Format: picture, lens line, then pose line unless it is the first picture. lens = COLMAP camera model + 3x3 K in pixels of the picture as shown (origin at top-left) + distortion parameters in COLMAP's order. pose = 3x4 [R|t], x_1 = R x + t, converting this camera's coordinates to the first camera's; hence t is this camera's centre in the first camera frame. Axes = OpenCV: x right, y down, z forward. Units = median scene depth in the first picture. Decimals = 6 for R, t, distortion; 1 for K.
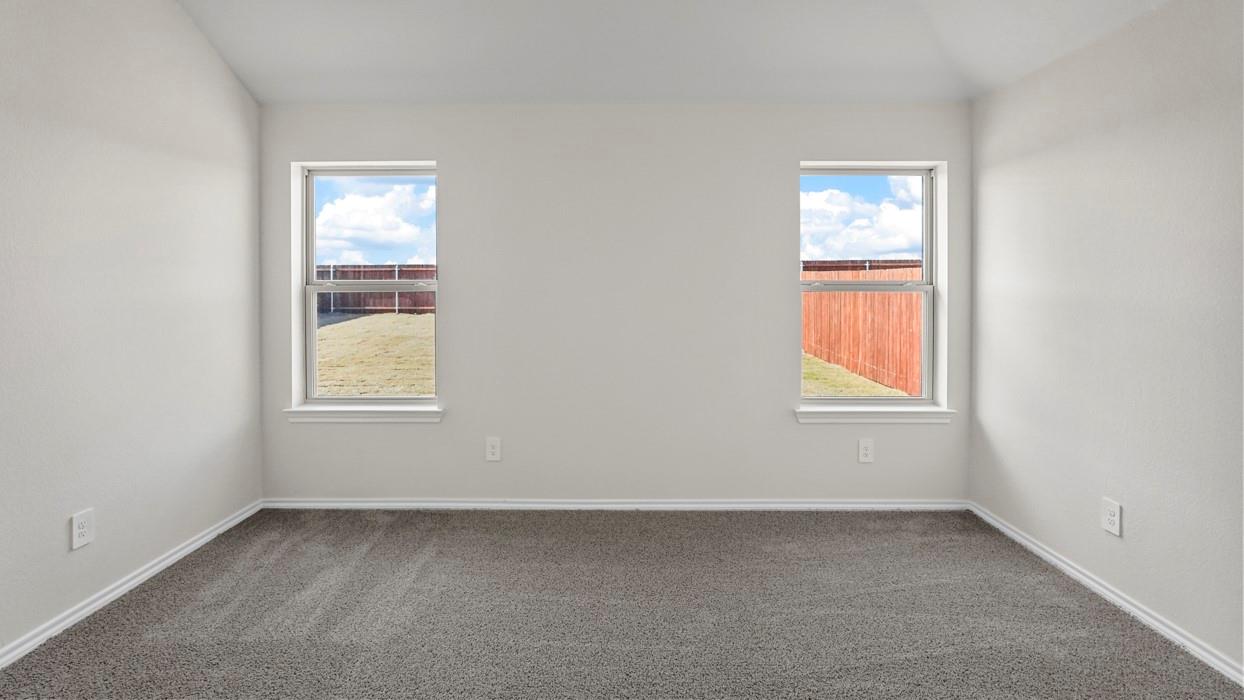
lens RADIAL K [[548.8, 0, 637.2], [0, 548.8, 314.1], [0, 0, 1]] dist [-0.008230, 0.004309]
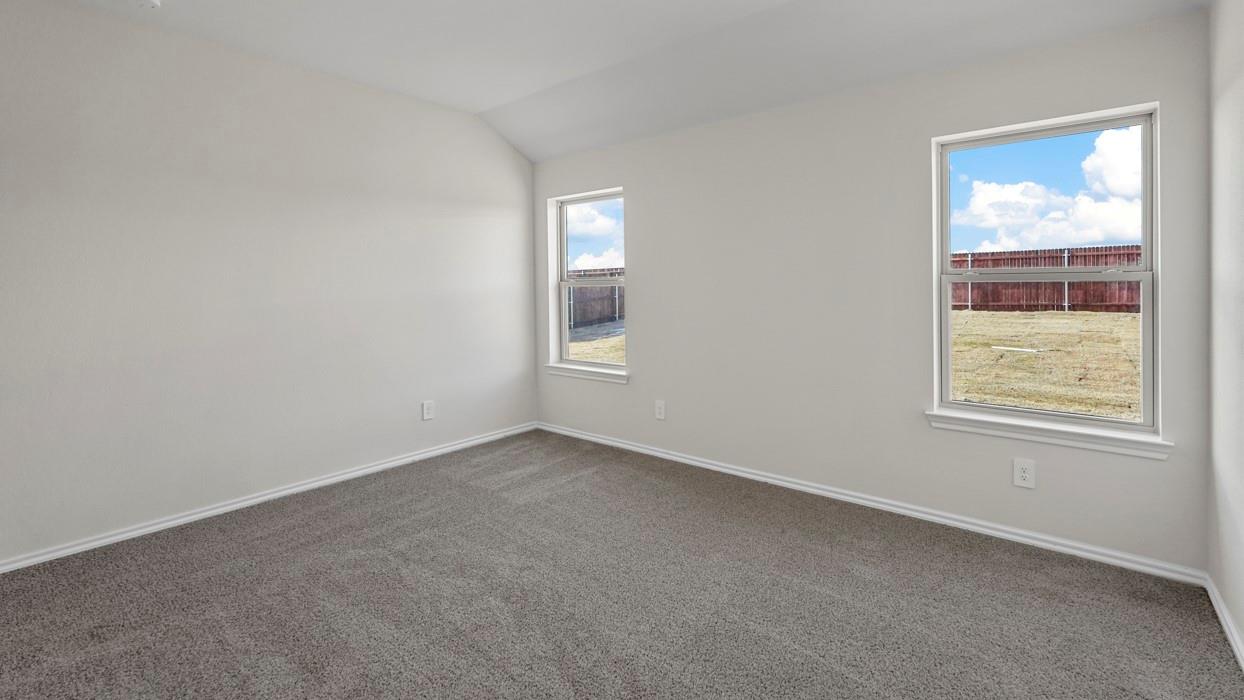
lens RADIAL K [[548.8, 0, 628.5], [0, 548.8, 324.5], [0, 0, 1]] dist [-0.008230, 0.004309]
pose [[0.771192, 0.037447, -0.635501, 0.479939], [-0.022316, 0.999245, 0.031800, 0.011412], [0.636212, -0.010342, 0.771445, -0.018168]]
